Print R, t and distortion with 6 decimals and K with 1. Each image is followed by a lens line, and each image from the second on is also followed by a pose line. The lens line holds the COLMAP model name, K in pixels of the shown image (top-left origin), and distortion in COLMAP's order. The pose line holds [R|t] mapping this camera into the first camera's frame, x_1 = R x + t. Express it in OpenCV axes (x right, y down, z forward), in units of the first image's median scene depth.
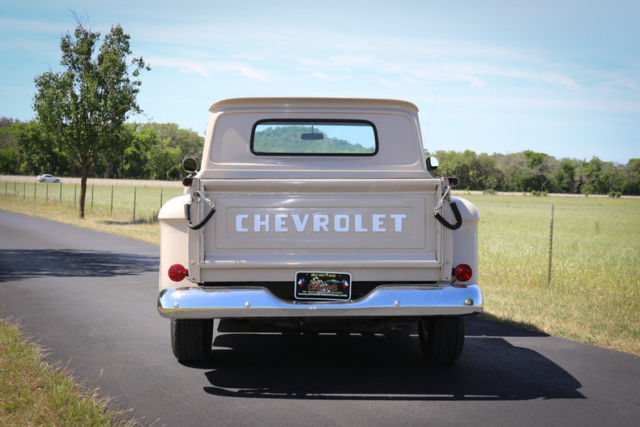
lens RADIAL K [[1012.0, 0, 320.0], [0, 1012.0, 213.5], [0, 0, 1]] dist [-0.002951, 0.009039]
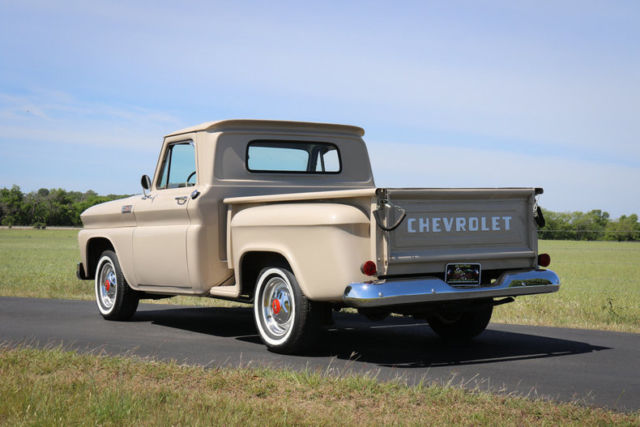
lens RADIAL K [[1094.1, 0, 320.0], [0, 1094.1, 213.5], [0, 0, 1]] dist [0.037237, 0.072492]
pose [[0.845135, -0.012277, 0.534412, -0.870539], [0.029028, 0.999315, -0.022948, 0.021884], [-0.533765, 0.034908, 0.844912, -0.054135]]
